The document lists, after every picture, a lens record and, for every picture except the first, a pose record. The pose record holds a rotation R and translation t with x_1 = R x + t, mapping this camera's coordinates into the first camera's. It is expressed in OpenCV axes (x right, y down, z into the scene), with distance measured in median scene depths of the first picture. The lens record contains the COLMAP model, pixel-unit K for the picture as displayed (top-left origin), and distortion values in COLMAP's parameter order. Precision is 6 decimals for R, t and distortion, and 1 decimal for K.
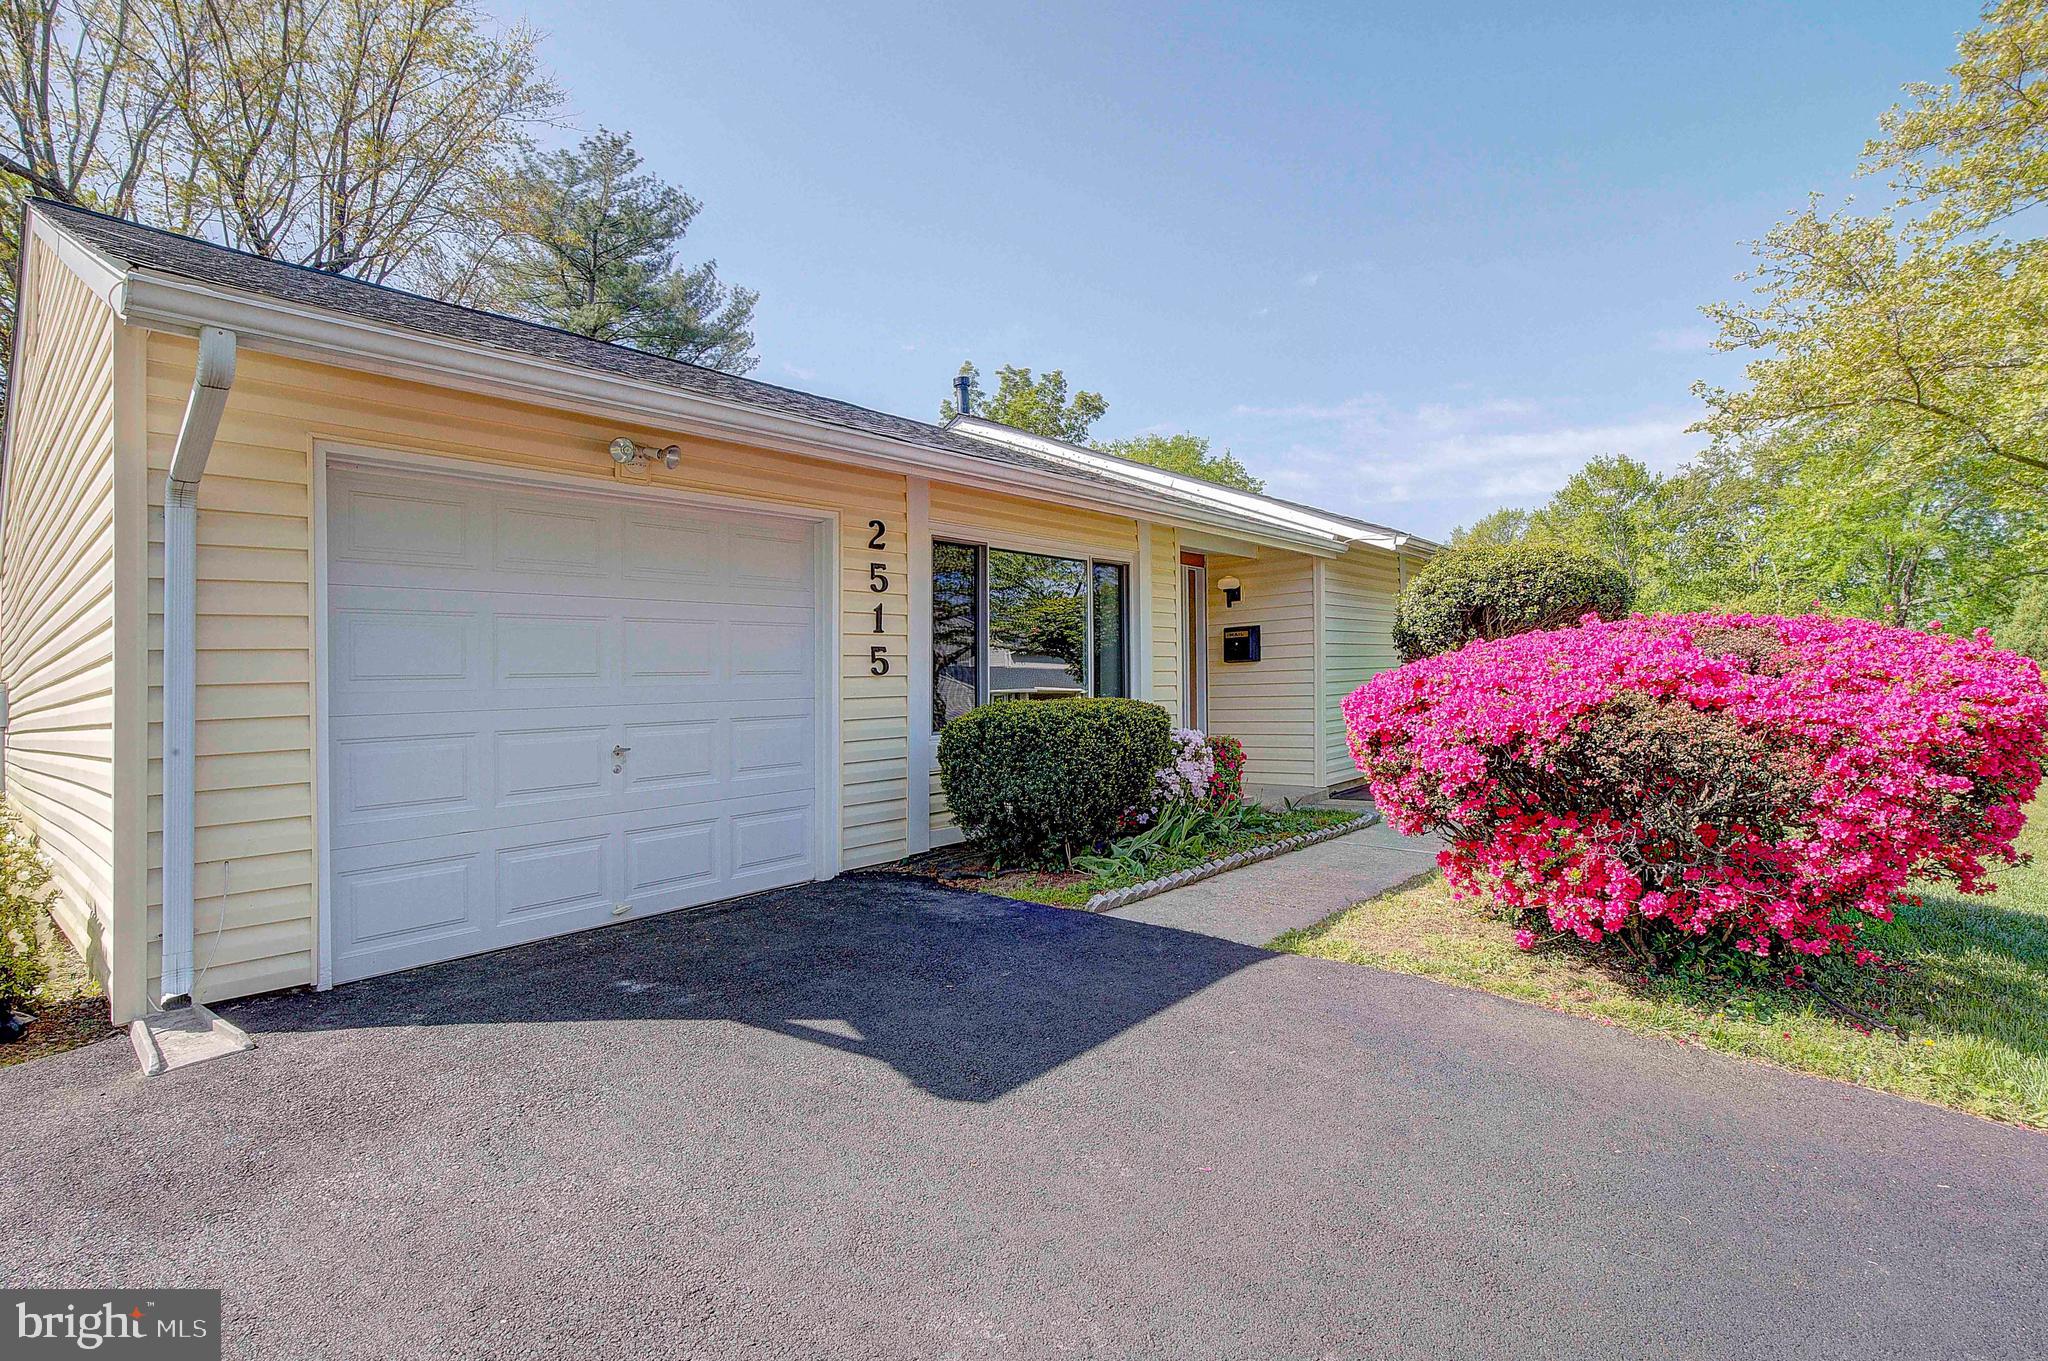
lens RADIAL K [[961.8, 0, 1024.0], [0, 961.8, 680.5], [0, 0, 1]] dist [-0.024402, 0.000302]
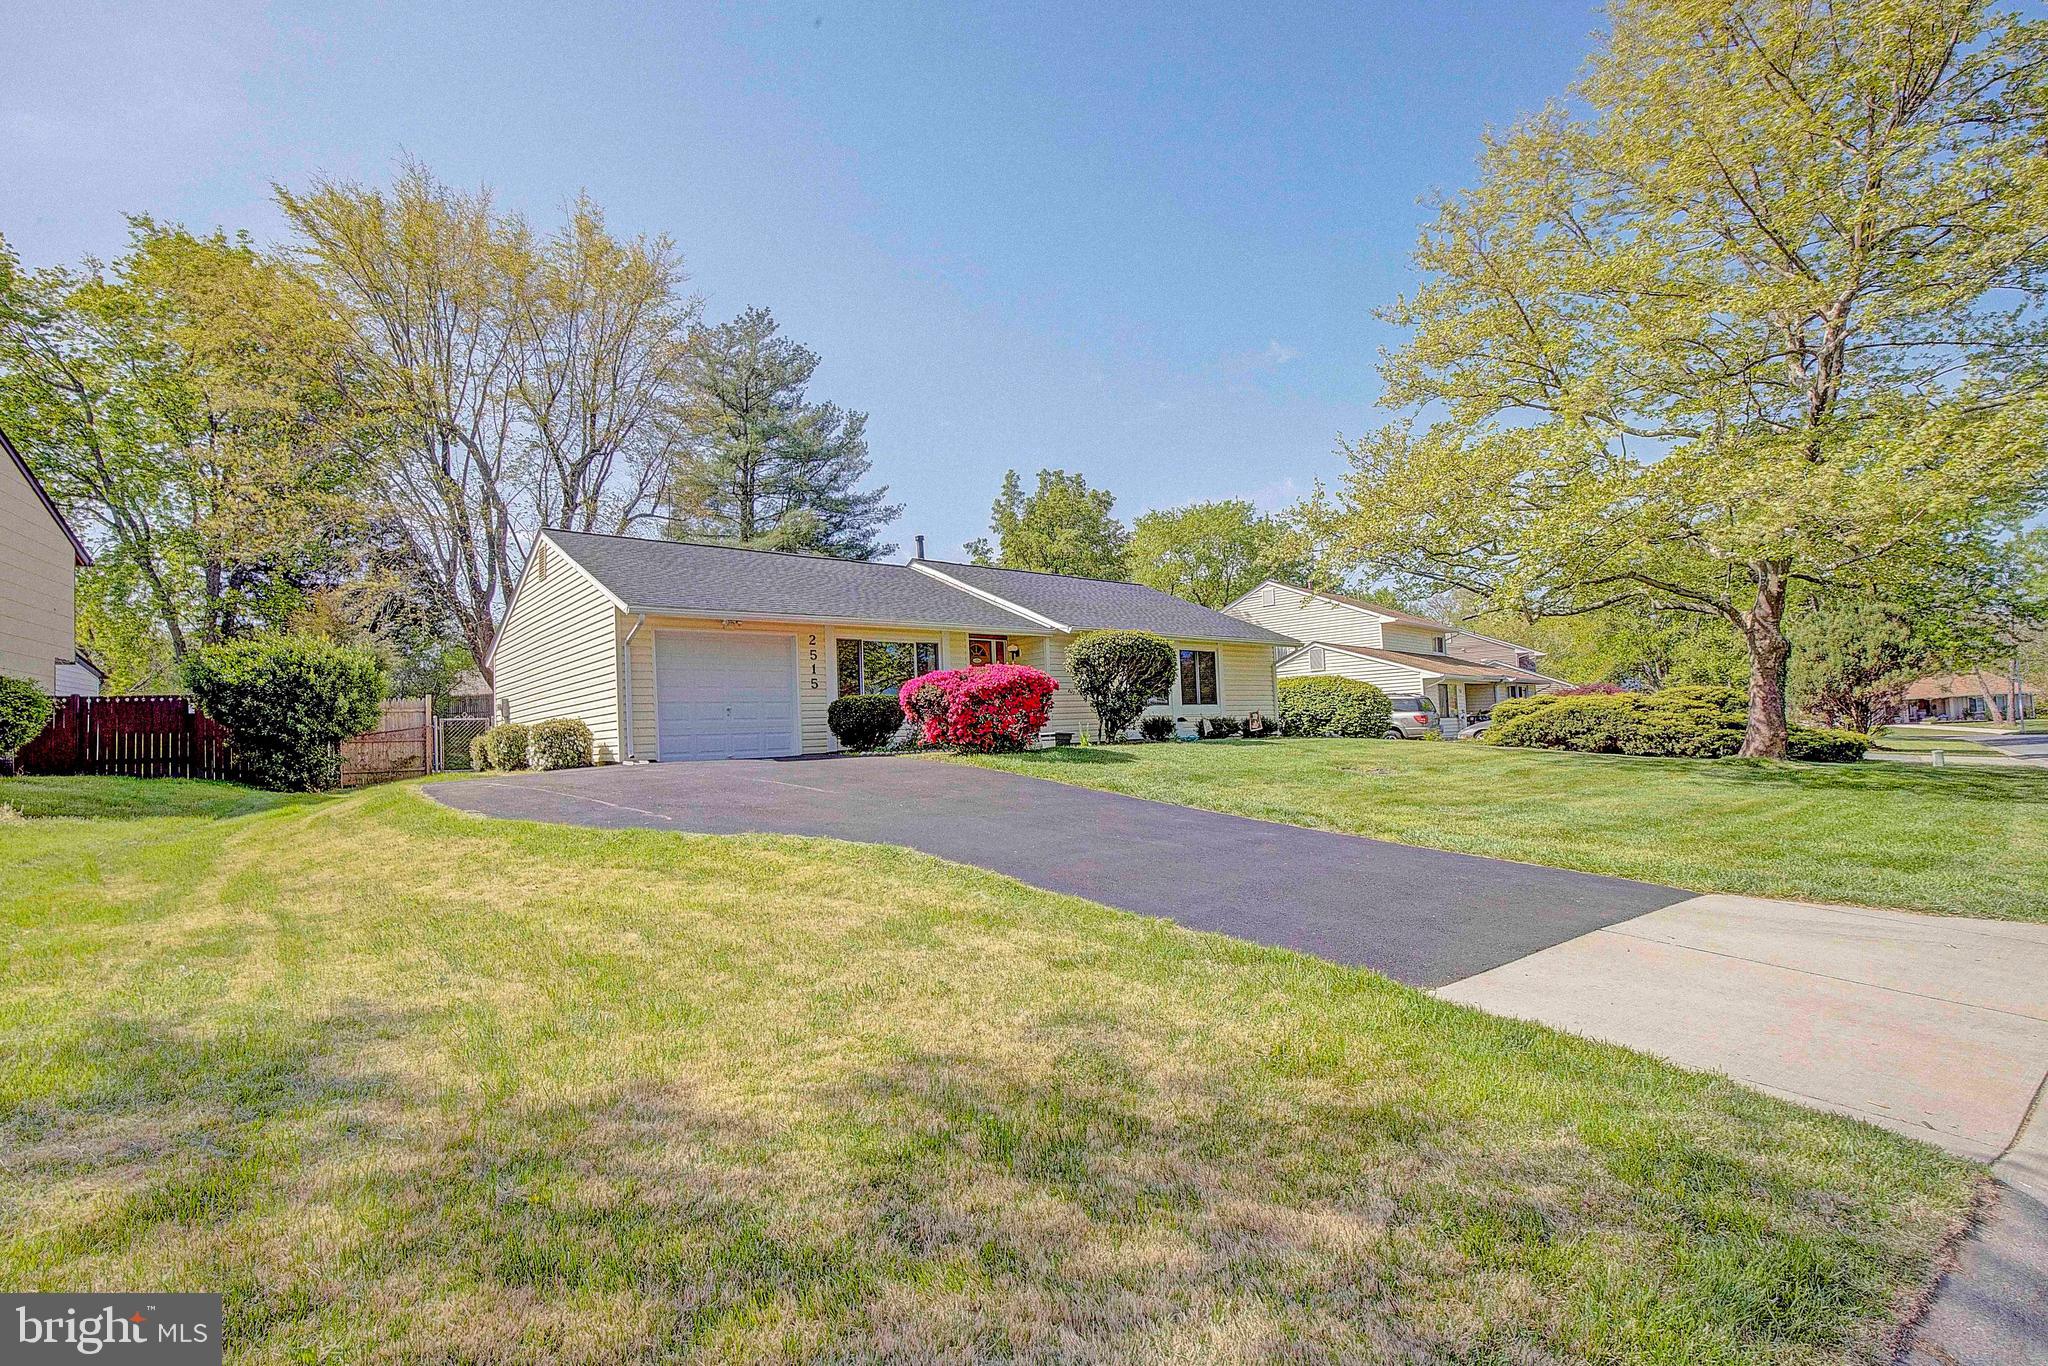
lens RADIAL K [[943.3, 0, 1020.2], [0, 943.3, 709.7], [0, 0, 1]] dist [0.000650, 0.000089]
pose [[0.988173, -0.008735, -0.153093, 0.144897], [0.007199, 0.999918, -0.010579, 0.015041], [0.153173, 0.009352, 0.988155, -0.280004]]
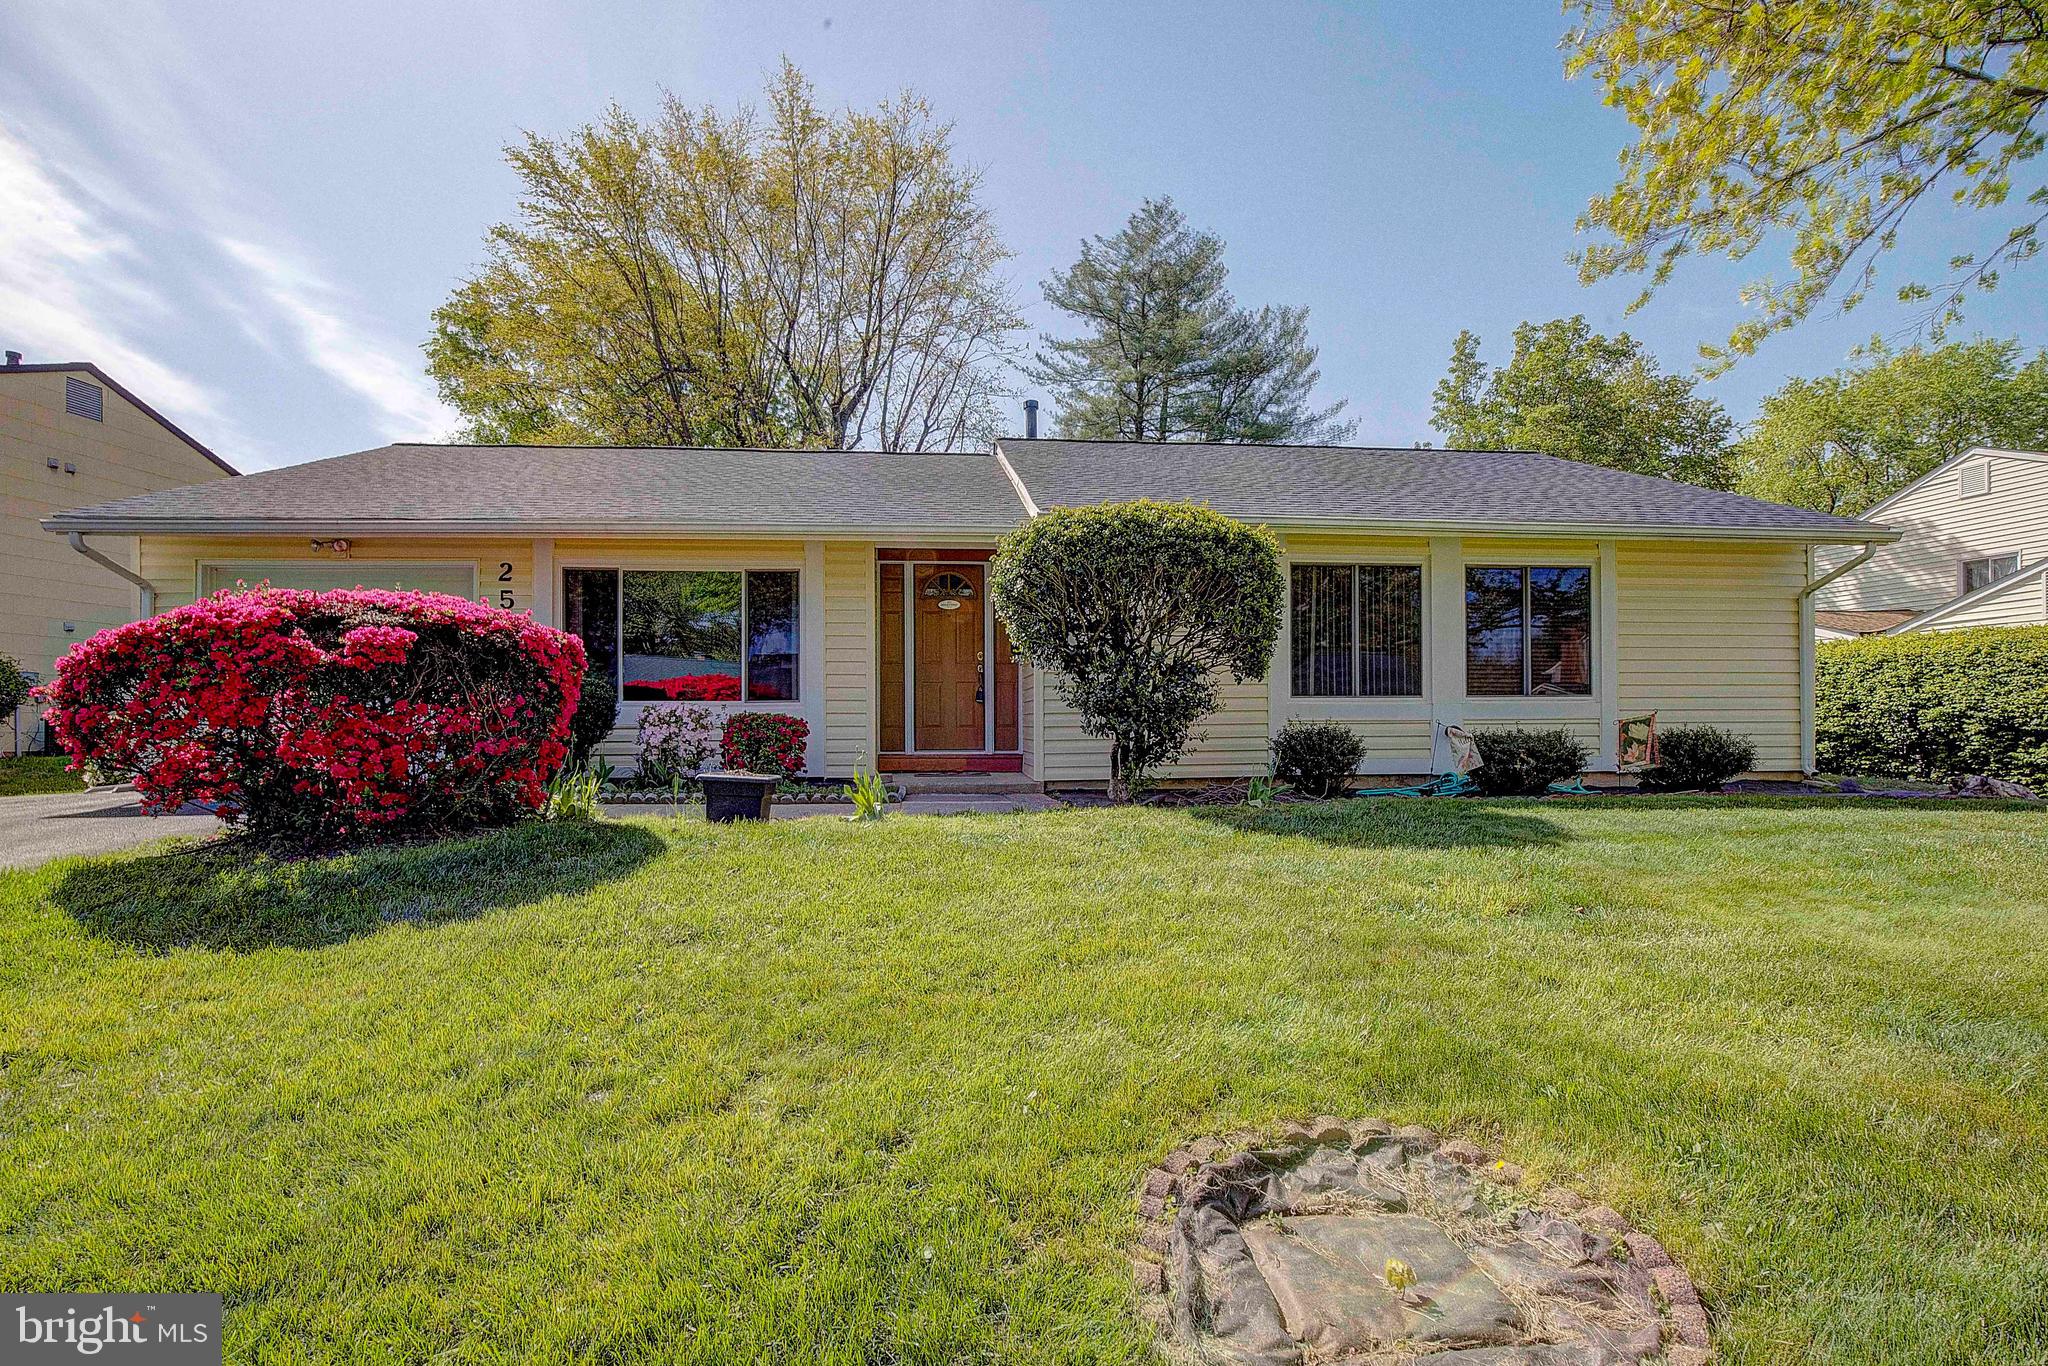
lens RADIAL K [[961.8, 0, 1024.0], [0, 961.8, 683.0], [0, 0, 1]] dist [-0.024402, 0.000302]
pose [[0.717563, -0.002160, -0.696490, 0.253726], [-0.007154, 0.999920, -0.010472, 0.006042], [0.696457, 0.012497, 0.717490, 0.082807]]
